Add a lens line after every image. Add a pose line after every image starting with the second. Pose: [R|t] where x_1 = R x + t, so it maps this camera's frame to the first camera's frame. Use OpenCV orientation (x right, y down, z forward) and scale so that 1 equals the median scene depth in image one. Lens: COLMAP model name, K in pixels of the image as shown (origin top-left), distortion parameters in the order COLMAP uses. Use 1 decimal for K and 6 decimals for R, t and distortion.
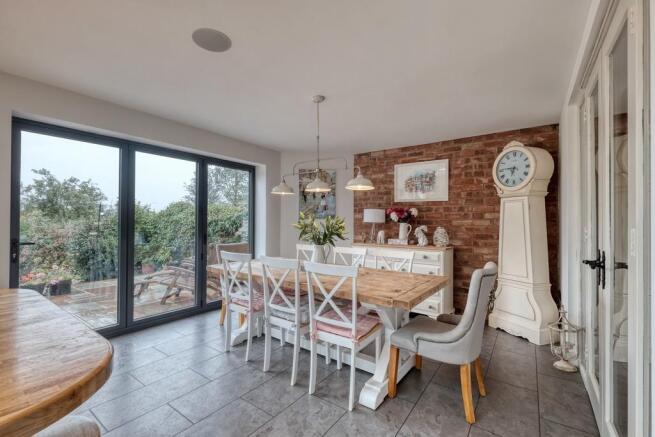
lens RADIAL K [[288.2, 0, 322.2], [0, 288.2, 216.9], [0, 0, 1]] dist [-0.000871, 0.000306]
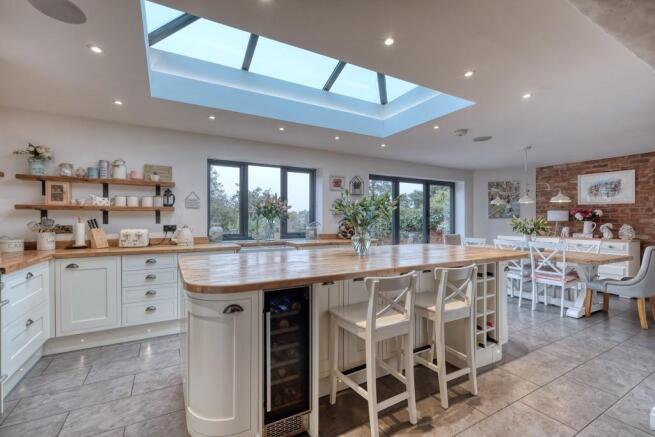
lens RADIAL K [[288.2, 0, 320.9], [0, 288.2, 218.6], [0, 0, 1]] dist [-0.000871, 0.000306]
pose [[0.905365, -0.007066, -0.424576, -0.256521], [0.013049, 0.999852, 0.011186, -0.020761], [0.424435, -0.015668, 0.905323, -0.686232]]
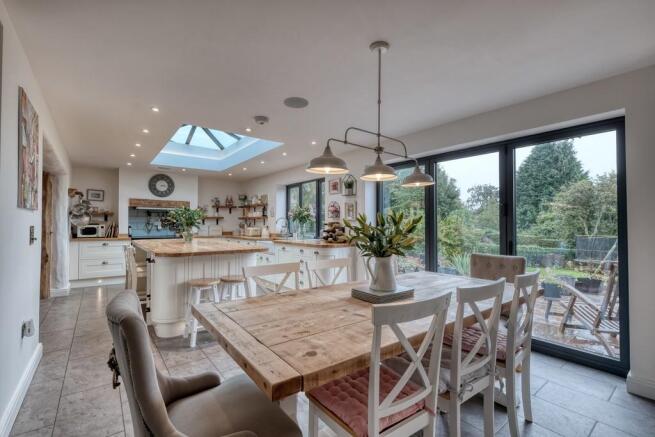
lens RADIAL K [[288.2, 0, 320.6], [0, 288.2, 218.9], [0, 0, 1]] dist [-0.000871, 0.000306]
pose [[-0.281530, -0.024702, -0.959234, 0.459105], [0.014233, 0.999451, -0.029915, 0.016696], [0.959447, -0.022075, -0.281024, 0.698580]]
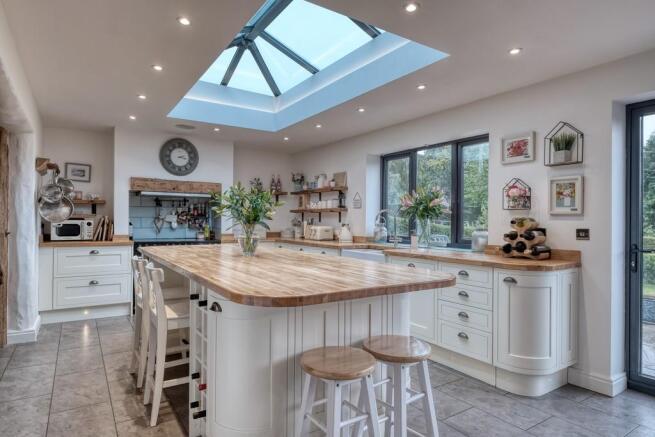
lens RADIAL K [[372.6, 0, 319.9], [0, 372.6, 219.0], [0, 0, 1]] dist [-0.002703, -0.000920]
pose [[-0.355134, -0.012967, -0.934726, 0.195431], [0.006560, 0.999845, -0.016362, 0.007455], [0.934792, -0.011943, -0.354994, 0.307409]]
